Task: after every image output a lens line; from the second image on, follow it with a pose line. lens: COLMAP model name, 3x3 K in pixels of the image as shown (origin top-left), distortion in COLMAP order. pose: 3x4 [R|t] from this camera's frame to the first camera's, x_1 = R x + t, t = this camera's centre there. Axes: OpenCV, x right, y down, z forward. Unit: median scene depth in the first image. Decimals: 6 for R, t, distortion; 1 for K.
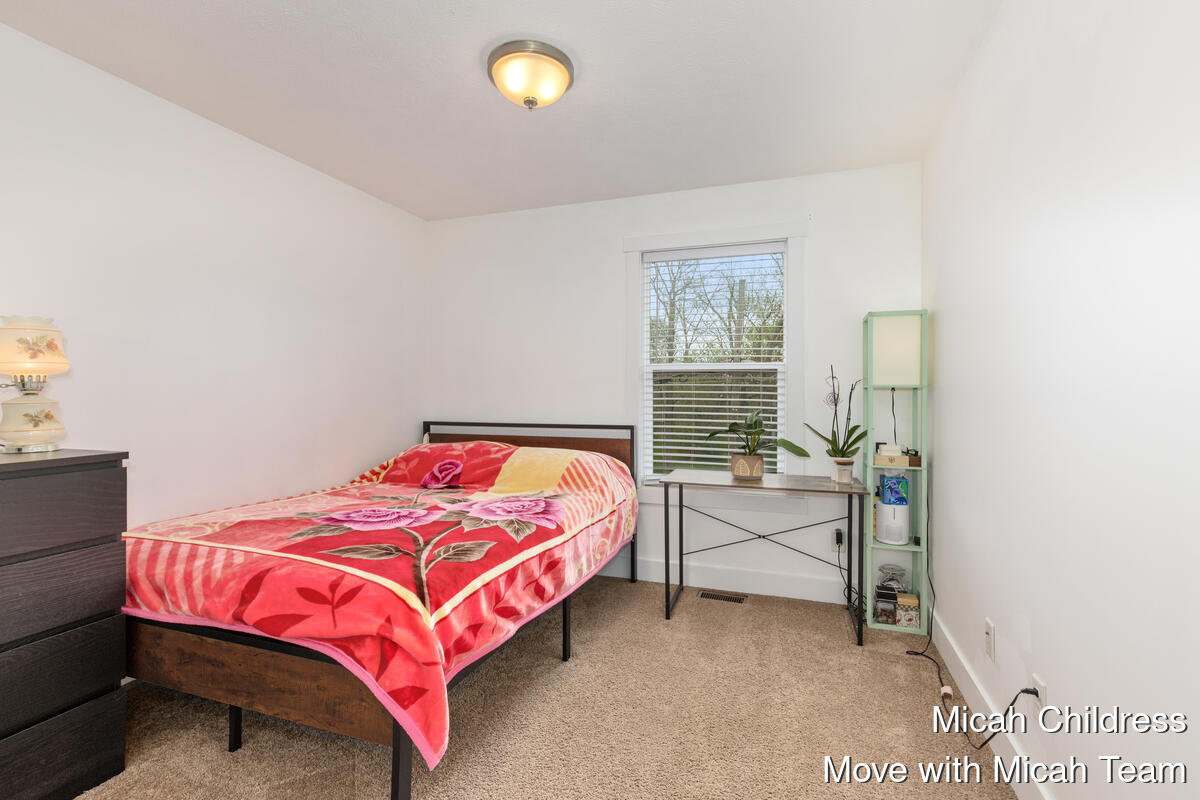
lens RADIAL K [[546.2, 0, 605.4], [0, 546.2, 394.3], [0, 0, 1]] dist [0.001842, -0.000771]
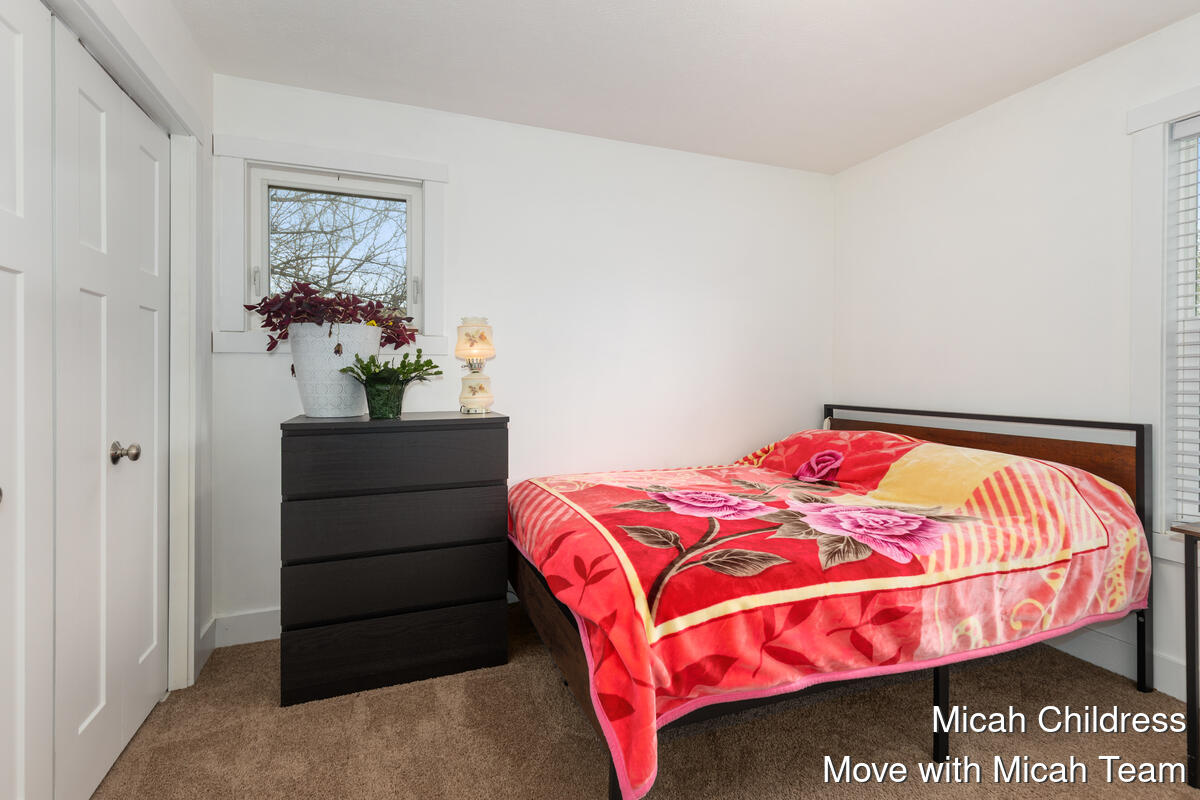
lens RADIAL K [[551.0, 0, 598.2], [0, 551.0, 380.5], [0, 0, 1]] dist [0.003149, -0.000149]
pose [[0.645346, 0.005541, -0.763870, 0.184374], [-0.000434, 0.999976, 0.006887, 0.008988], [0.763890, -0.004113, 0.645333, 0.245117]]
